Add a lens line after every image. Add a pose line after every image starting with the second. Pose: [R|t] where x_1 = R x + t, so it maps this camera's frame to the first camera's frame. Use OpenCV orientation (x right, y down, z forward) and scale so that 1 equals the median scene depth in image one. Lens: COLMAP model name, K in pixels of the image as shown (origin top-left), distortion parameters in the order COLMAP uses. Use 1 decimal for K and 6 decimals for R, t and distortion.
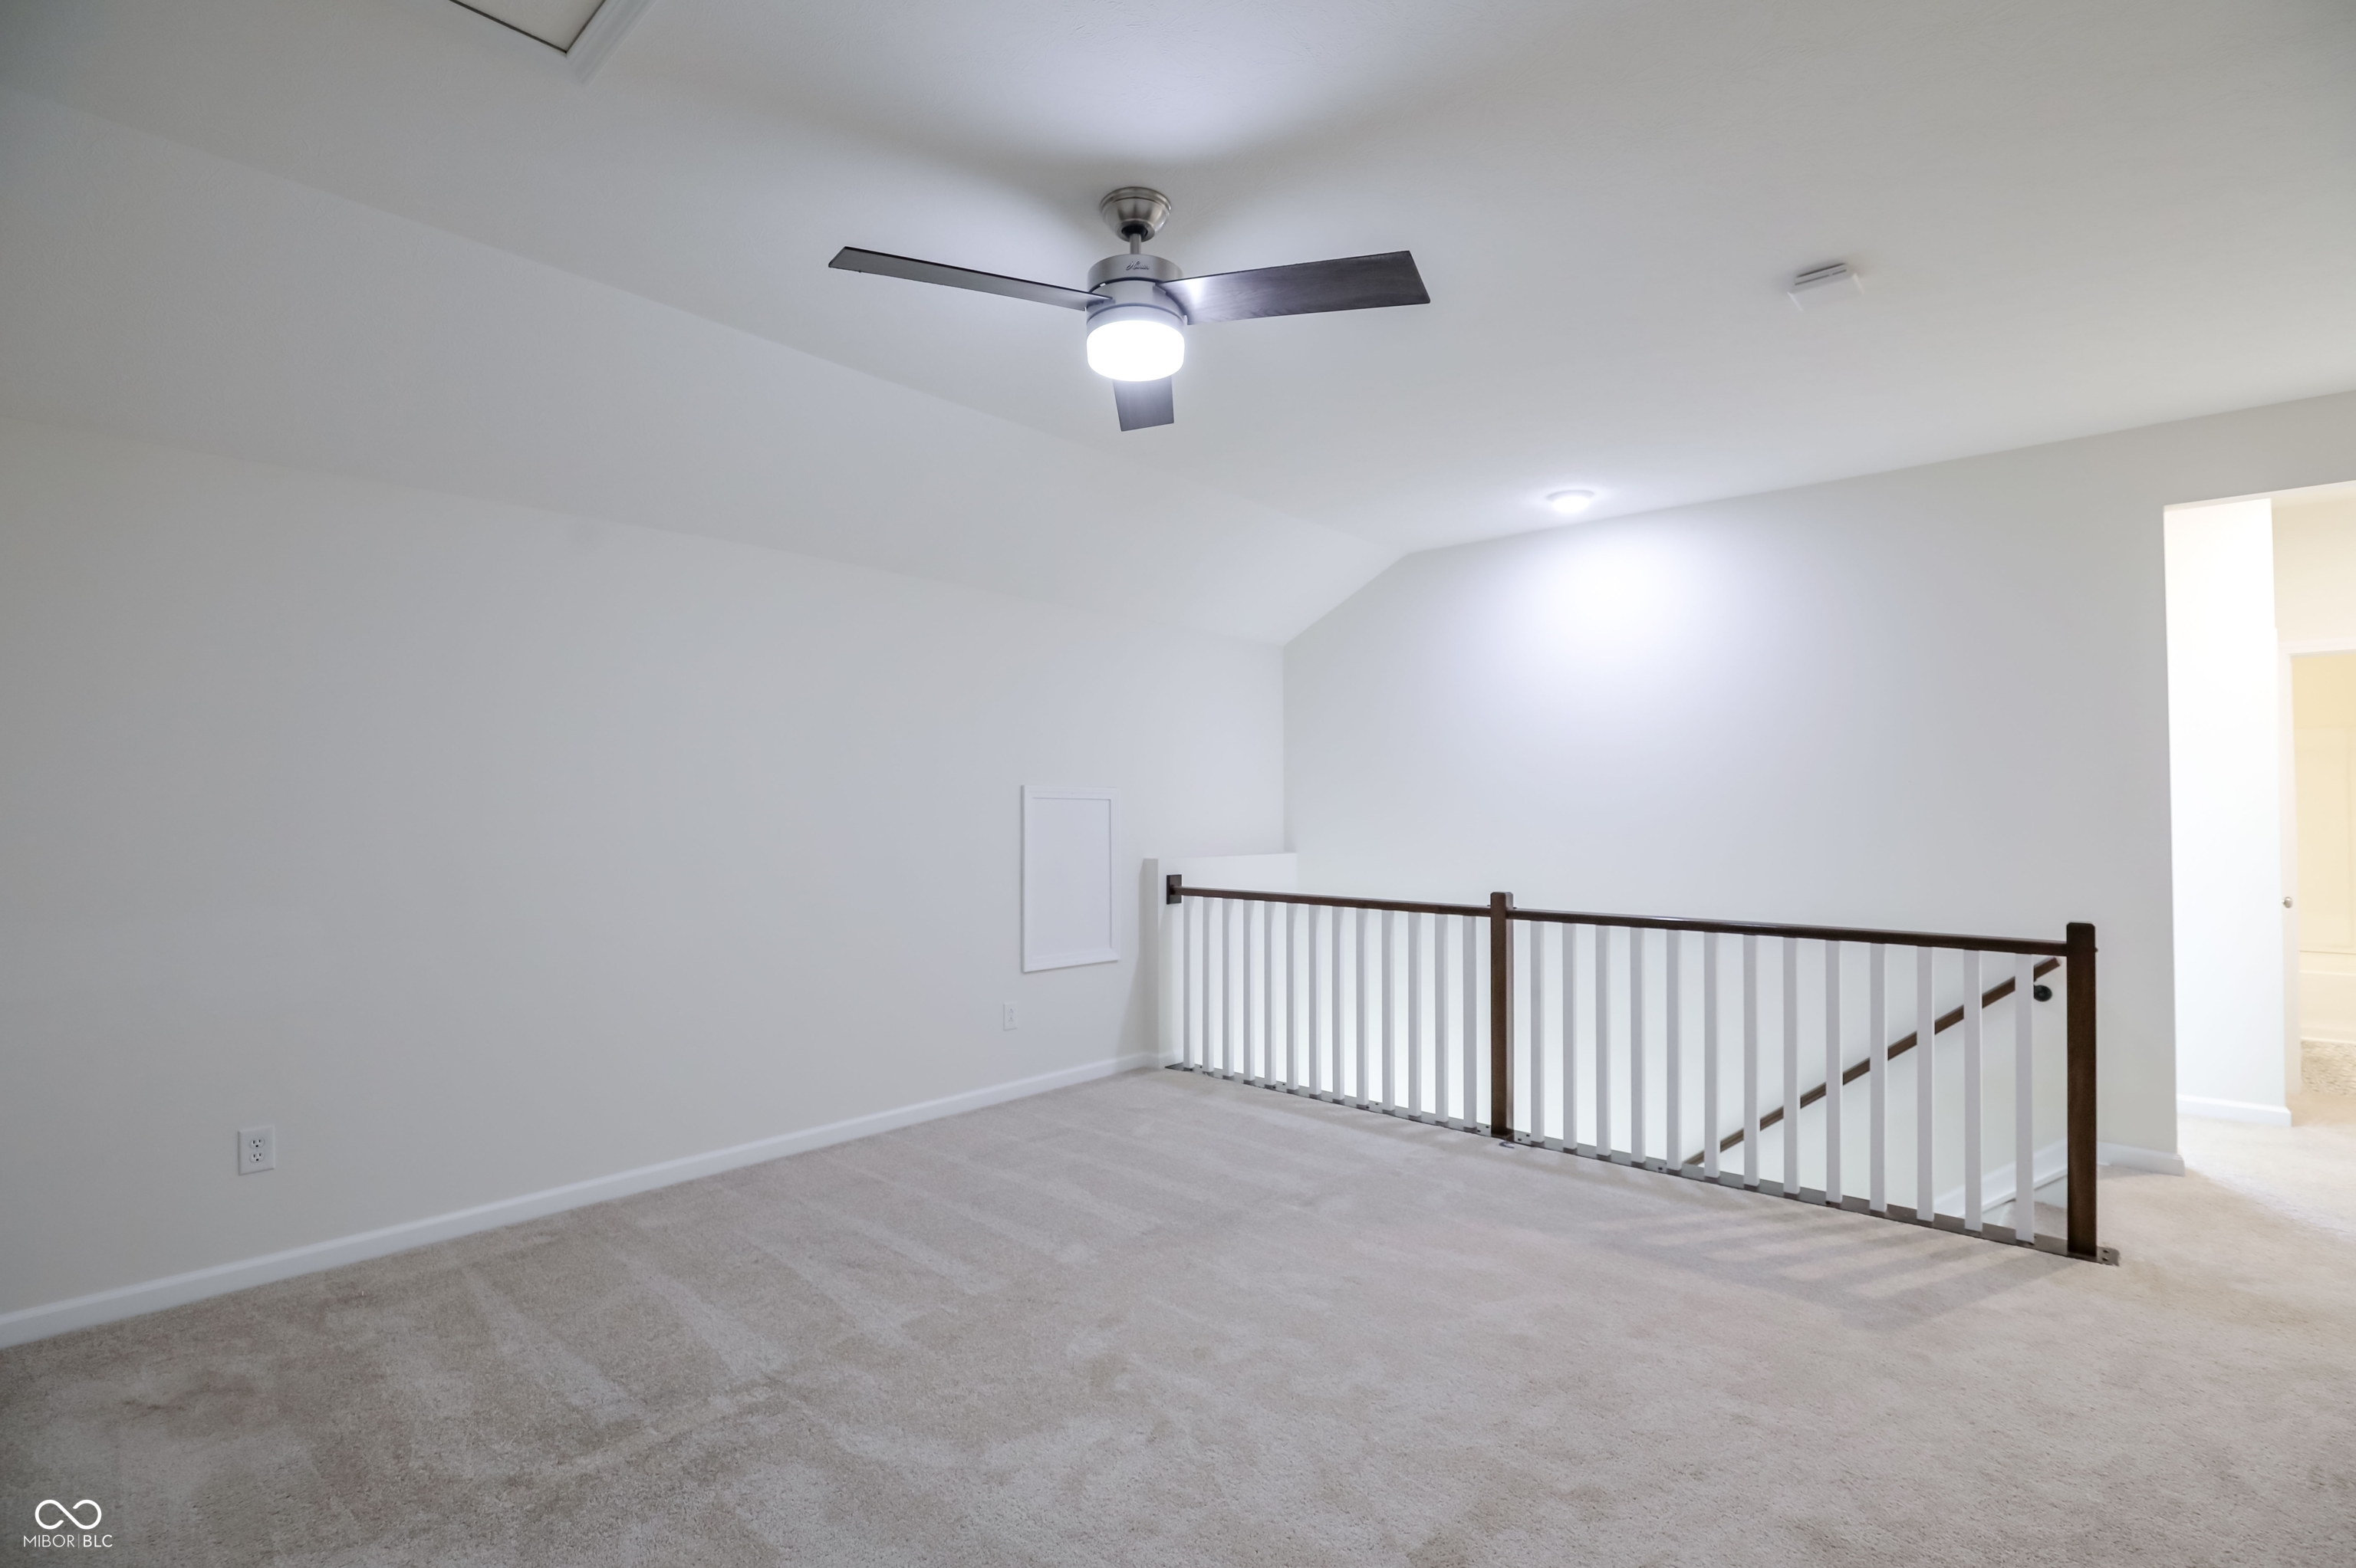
lens RADIAL K [[1099.1, 0, 1155.6], [0, 1099.1, 805.5], [0, 0, 1]] dist [-0.028707, 0.001523]
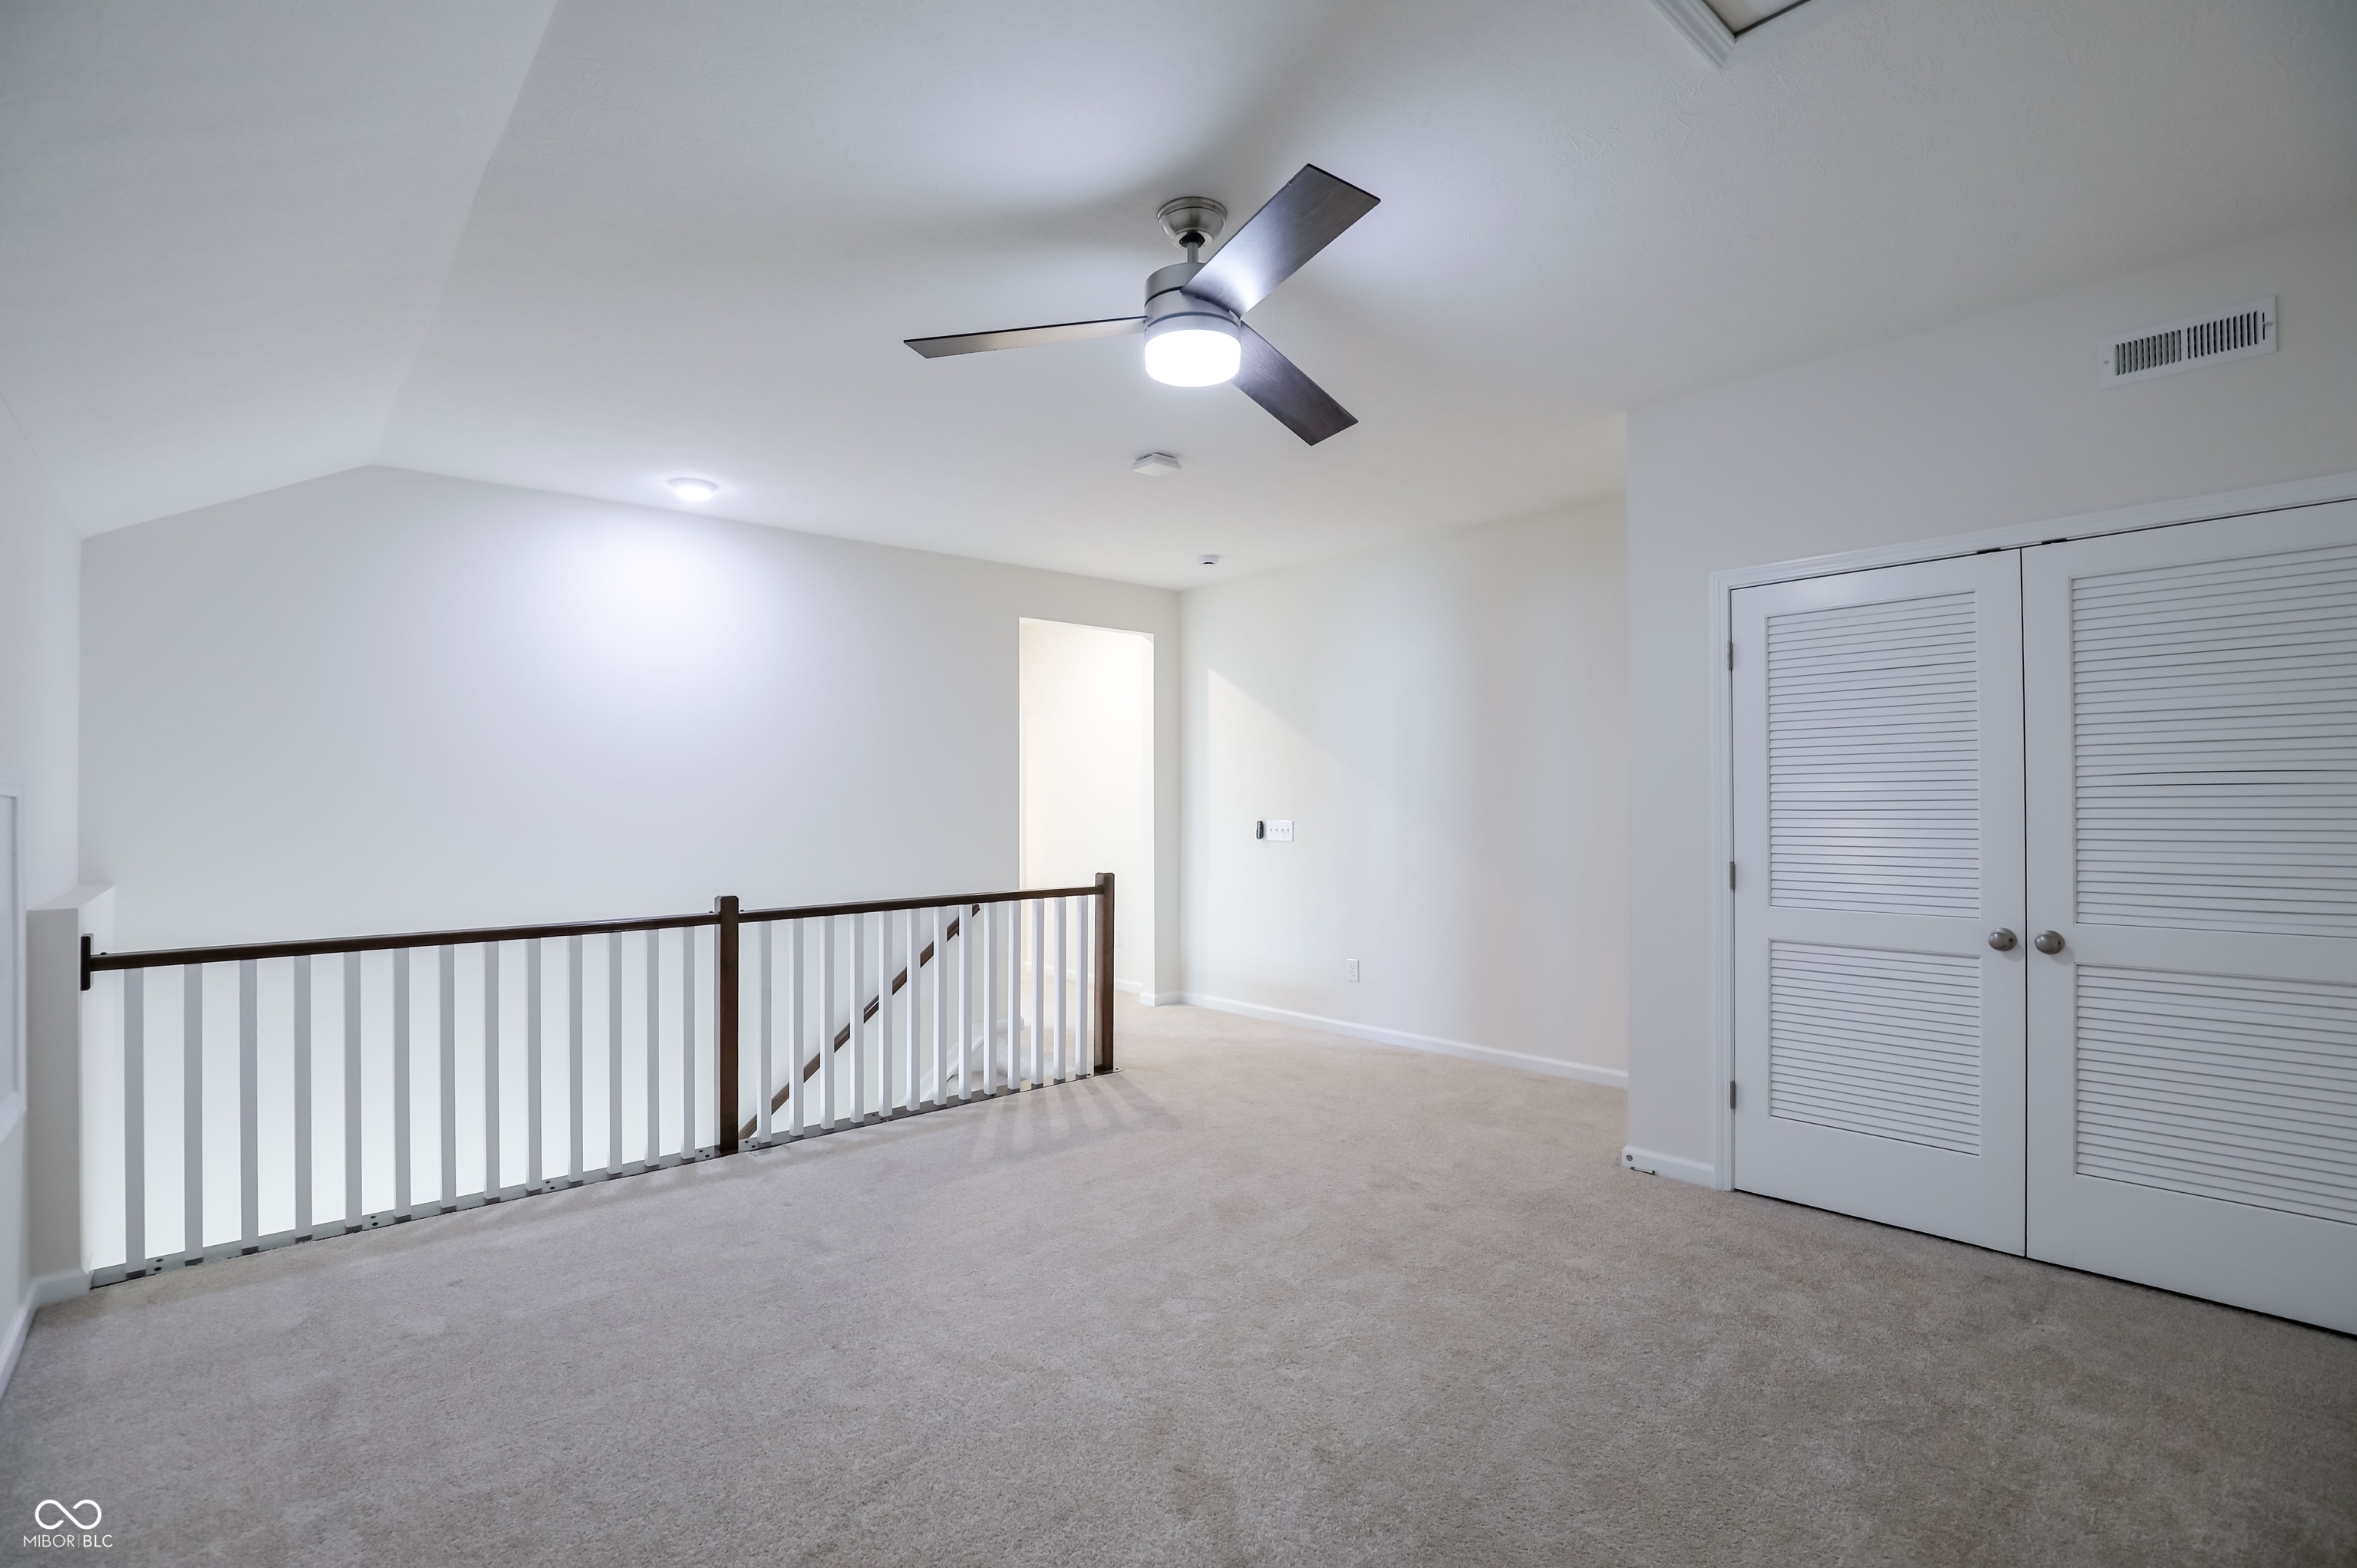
lens RADIAL K [[1099.6, 0, 1156.1], [0, 1099.6, 805.6], [0, 0, 1]] dist [-0.028707, 0.001523]
pose [[0.101702, -0.002577, 0.994812, -0.592436], [0.006456, 0.999977, 0.001930, 0.000965], [-0.994794, 0.006227, 0.101716, 0.529686]]
